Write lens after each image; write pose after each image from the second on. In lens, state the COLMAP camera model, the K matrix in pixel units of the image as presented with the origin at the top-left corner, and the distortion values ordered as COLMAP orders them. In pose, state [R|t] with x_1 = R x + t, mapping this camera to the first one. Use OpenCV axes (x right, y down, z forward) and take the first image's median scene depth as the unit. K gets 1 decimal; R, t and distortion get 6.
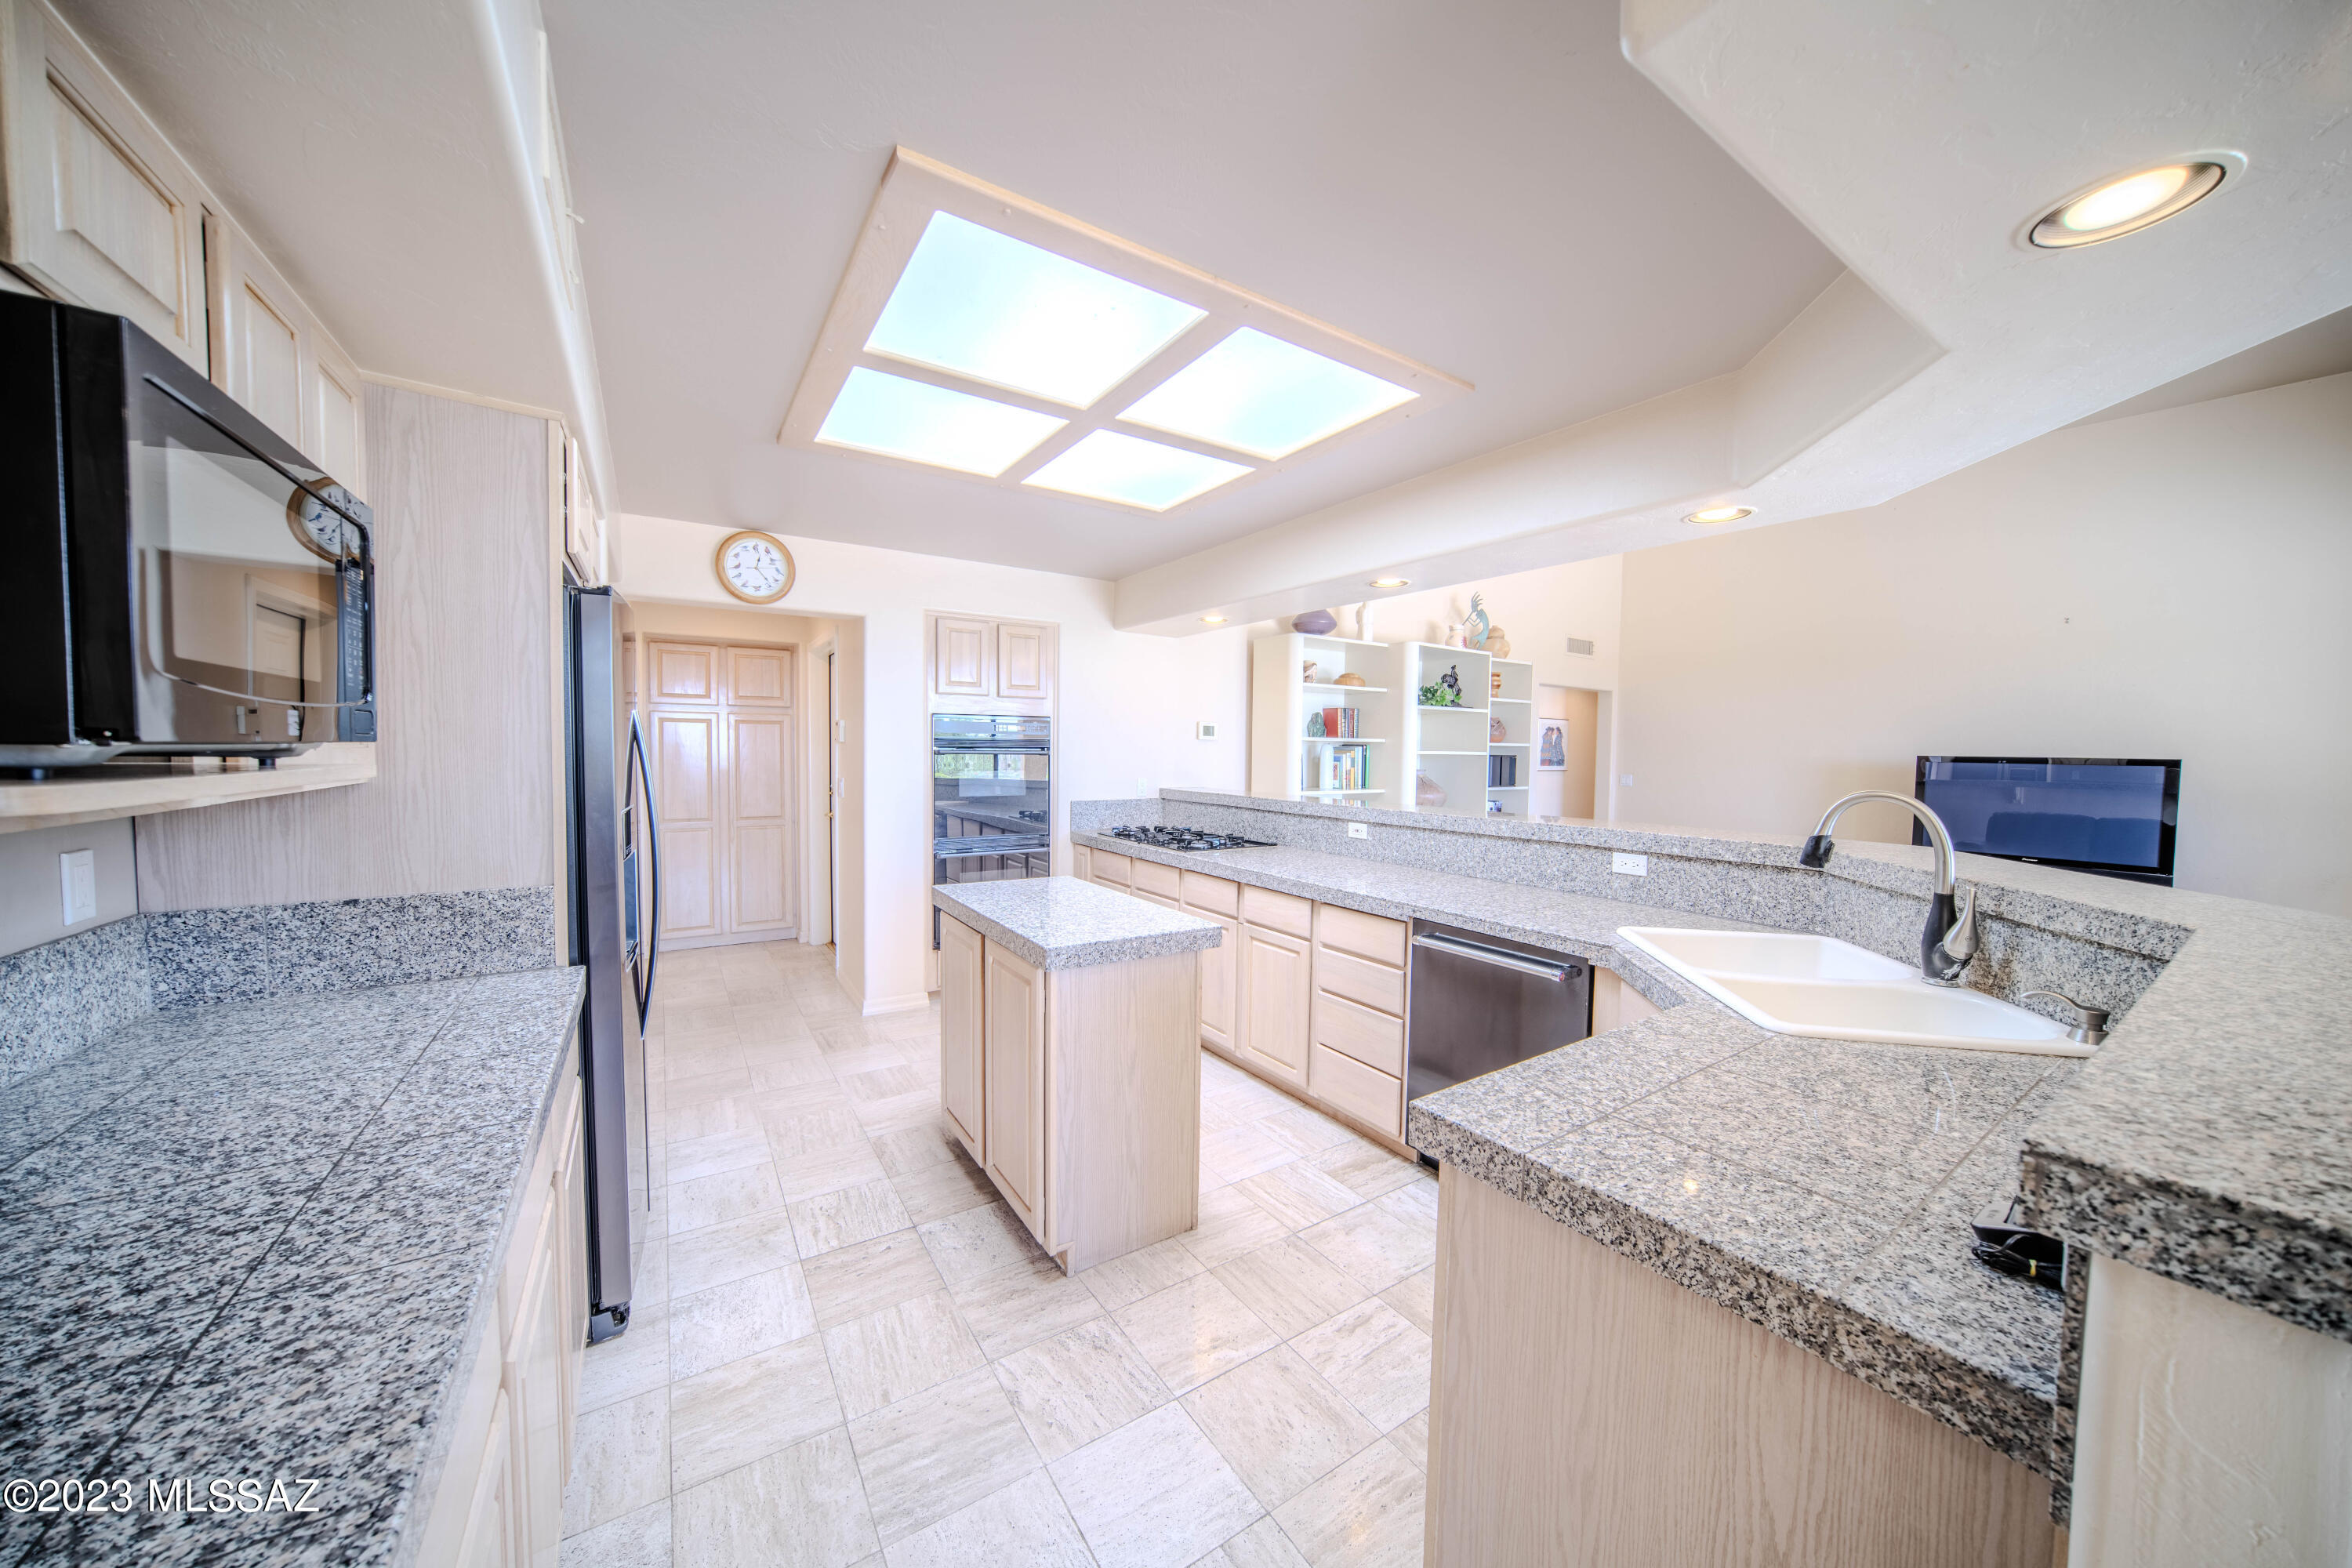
lens RADIAL K [[799.2, 0, 1173.2], [0, 799.2, 782.1], [0, 0, 1]] dist [-0.030582, 0.008644]
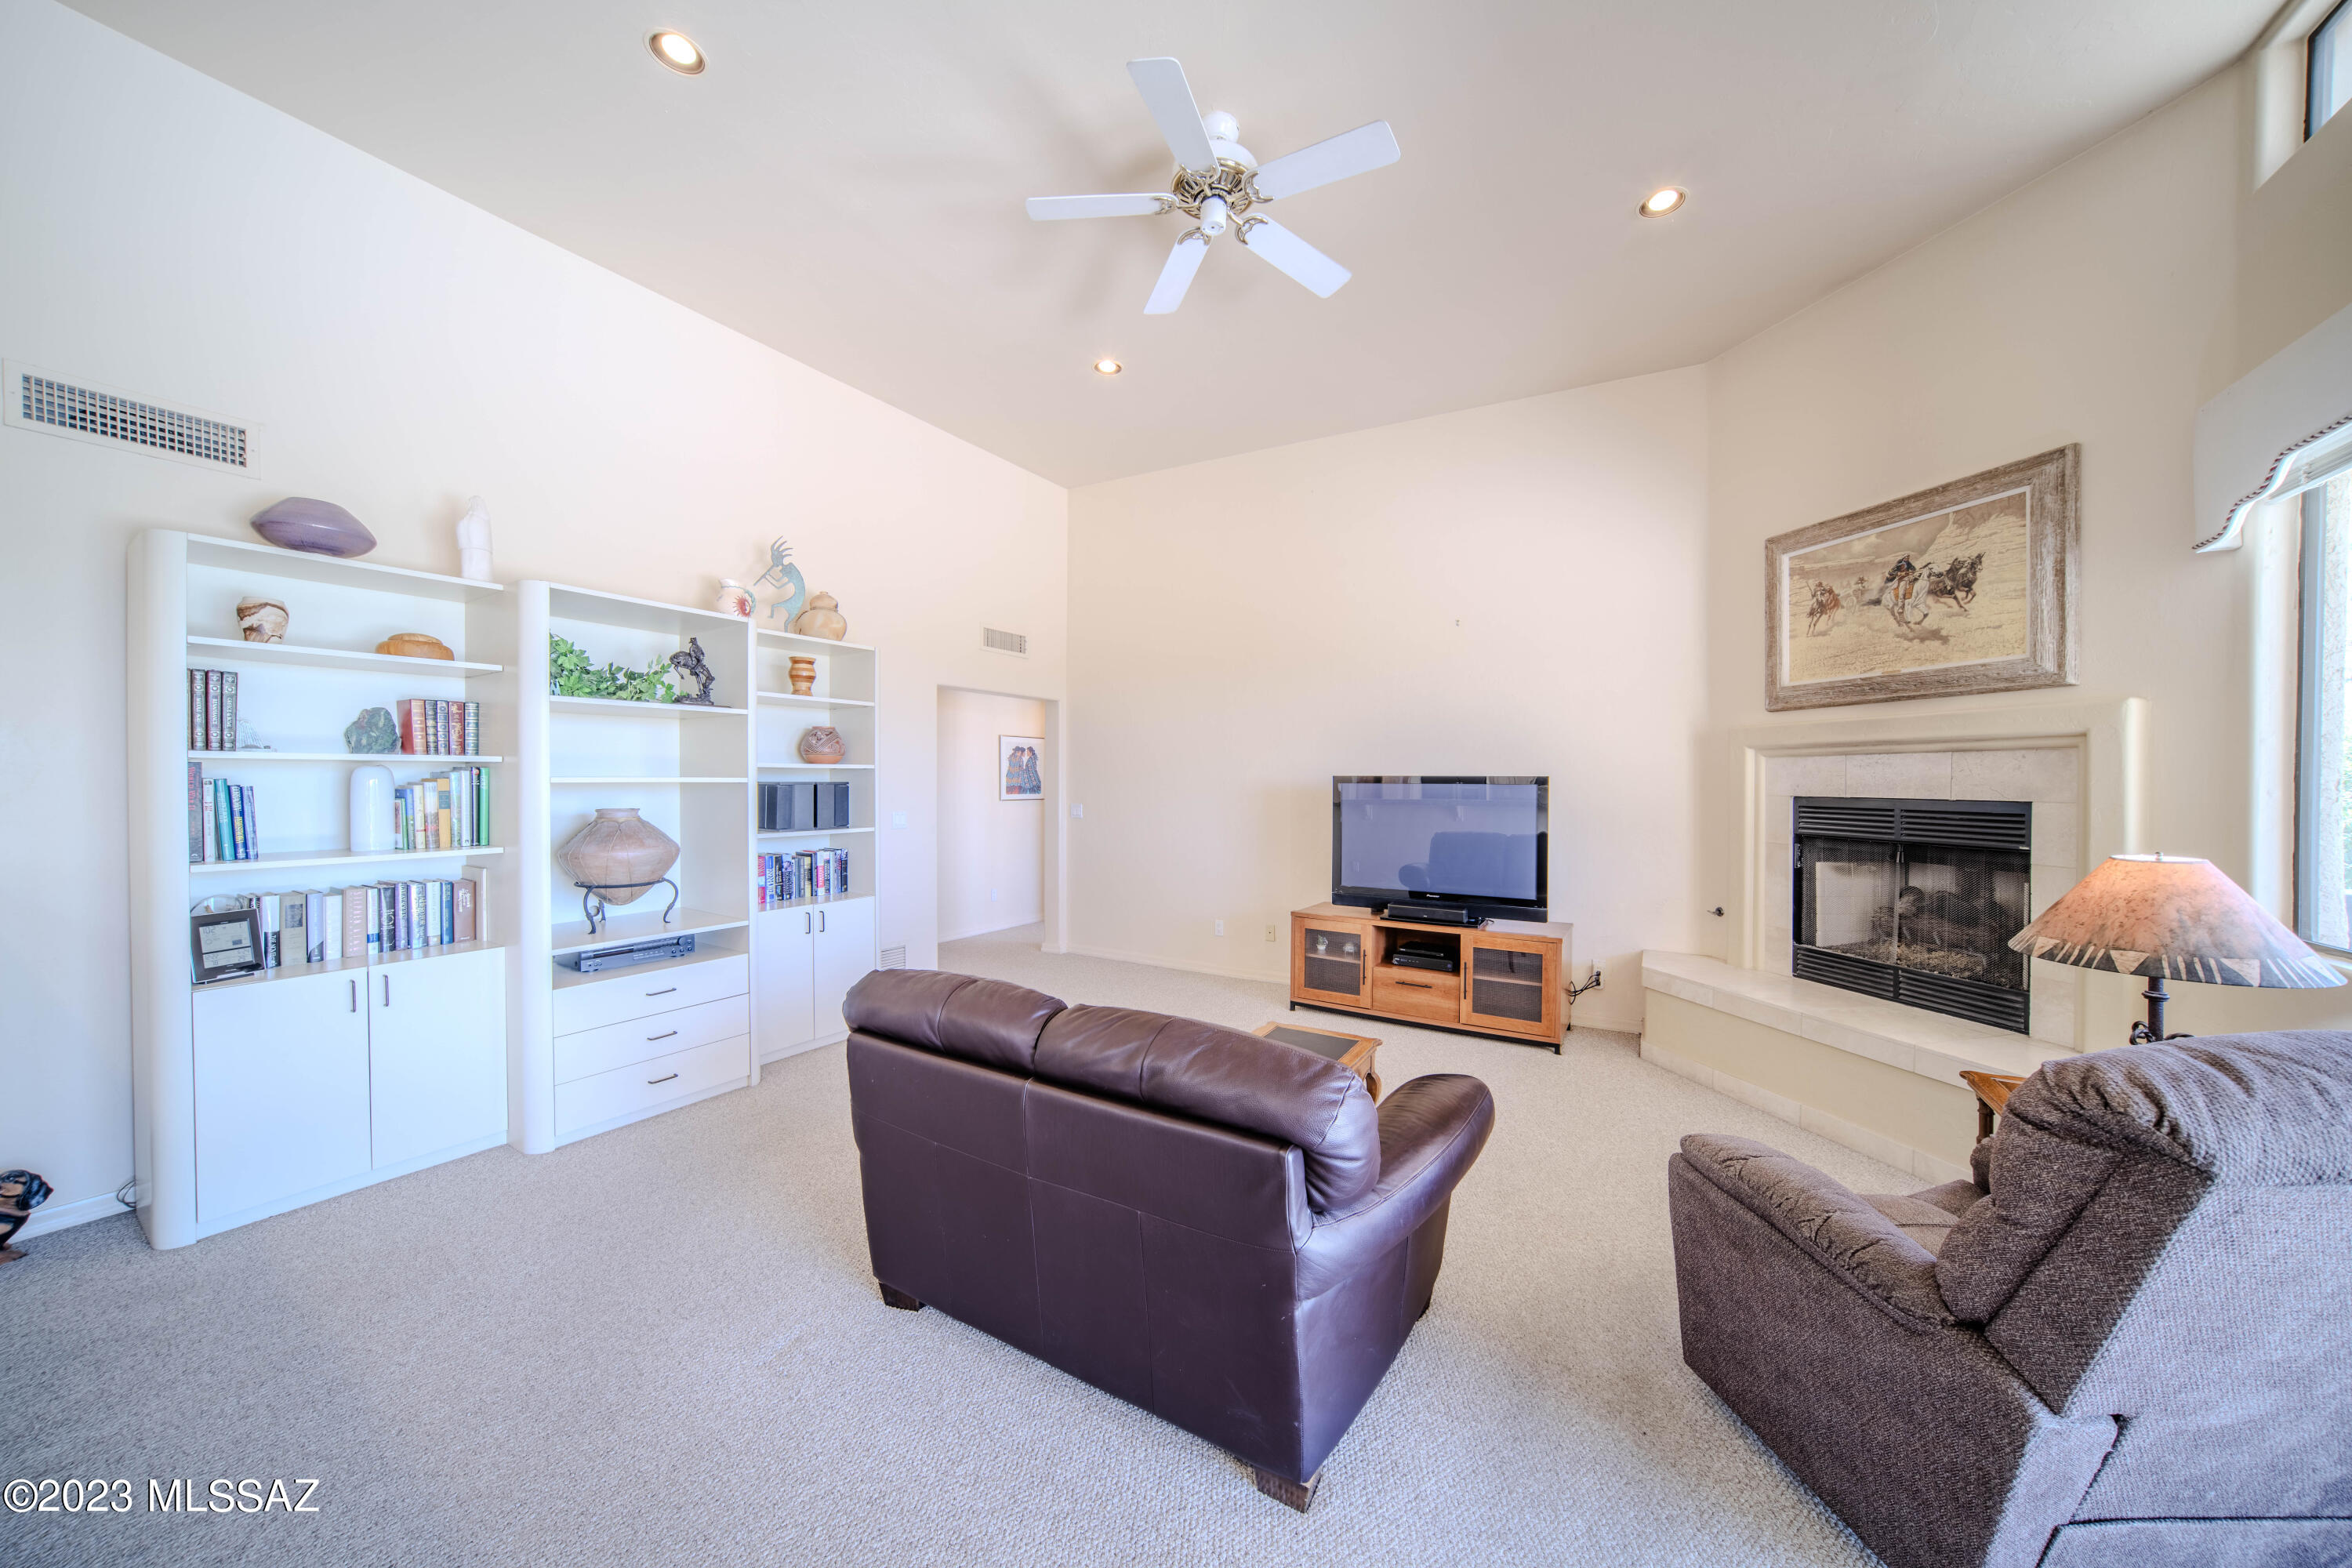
lens RADIAL K [[799.2, 0, 1173.2], [0, 799.2, 782.1], [0, 0, 1]] dist [-0.030582, 0.008644]
pose [[0.900343, -0.013392, 0.434976, 0.469670], [0.028487, 0.999196, -0.028202, -0.007563], [-0.434249, 0.037782, 0.900000, 0.326295]]
